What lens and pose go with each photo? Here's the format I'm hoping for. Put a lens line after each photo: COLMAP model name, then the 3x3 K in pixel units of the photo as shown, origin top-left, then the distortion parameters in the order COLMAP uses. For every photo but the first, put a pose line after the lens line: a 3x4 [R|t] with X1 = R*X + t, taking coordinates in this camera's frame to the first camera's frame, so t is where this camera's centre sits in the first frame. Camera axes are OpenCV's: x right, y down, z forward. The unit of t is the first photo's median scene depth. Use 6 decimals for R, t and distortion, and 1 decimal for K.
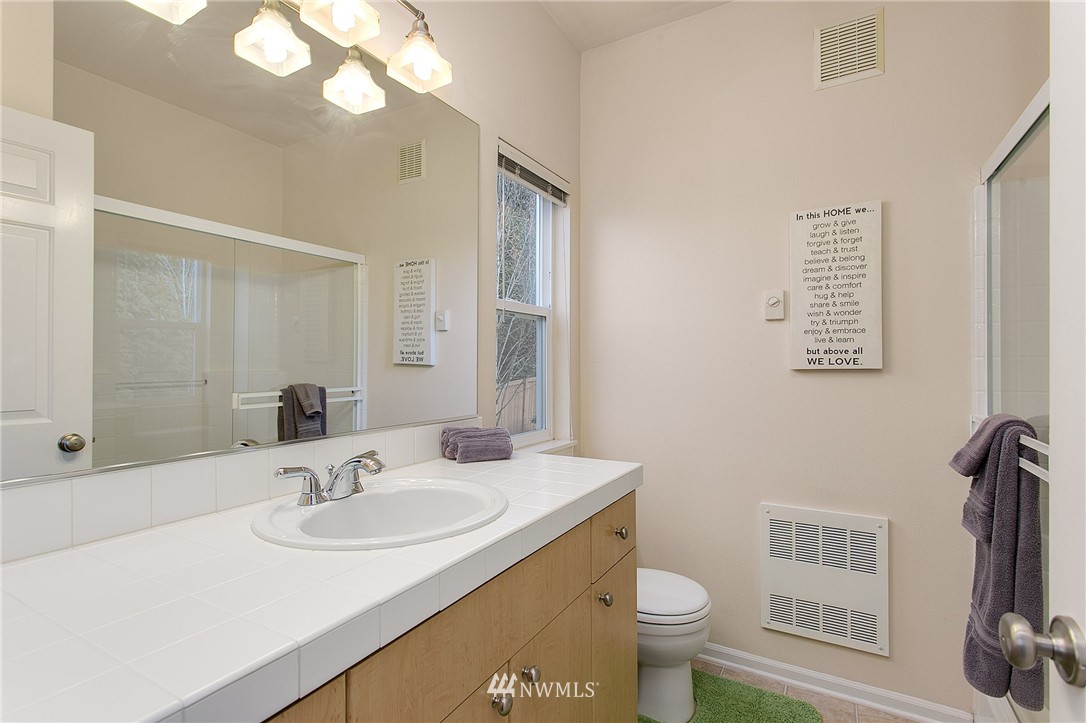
lens RADIAL K [[510.2, 0, 545.4], [0, 510.2, 362.5], [0, 0, 1]] dist [0.004846, 0.000409]
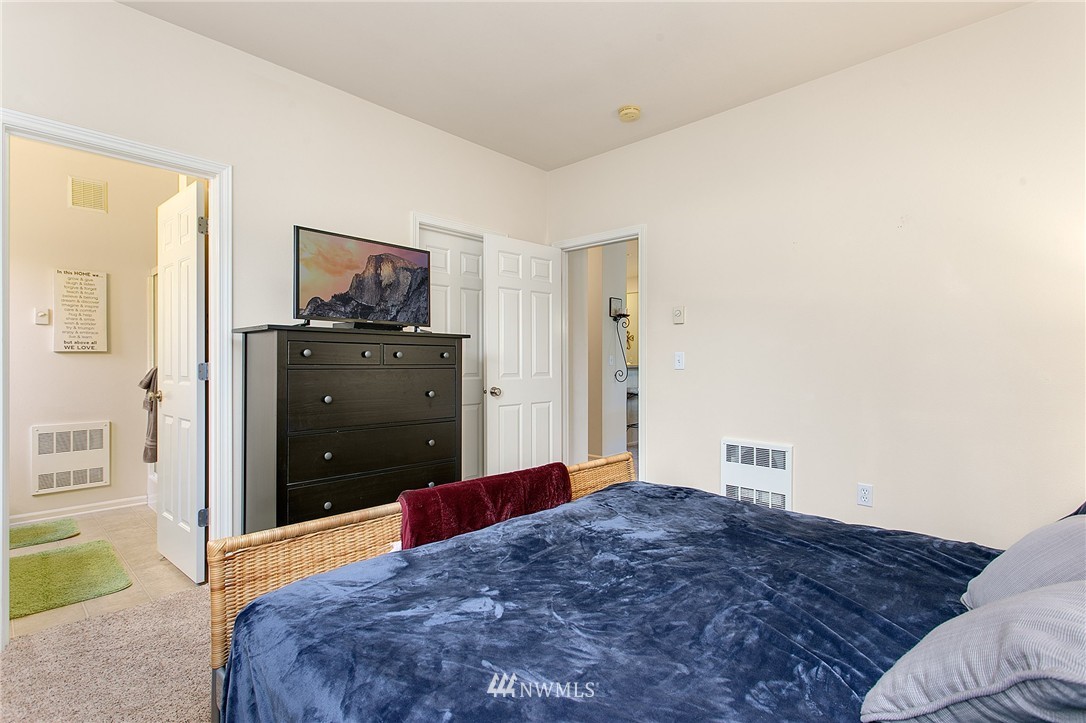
lens RADIAL K [[510.2, 0, 546.0], [0, 510.2, 359.7], [0, 0, 1]] dist [0.004846, 0.000409]
pose [[0.229695, -0.003856, 0.973255, -0.975610], [-0.006861, 0.999961, 0.005581, 0.021585], [-0.973239, -0.007960, 0.229659, -1.244561]]
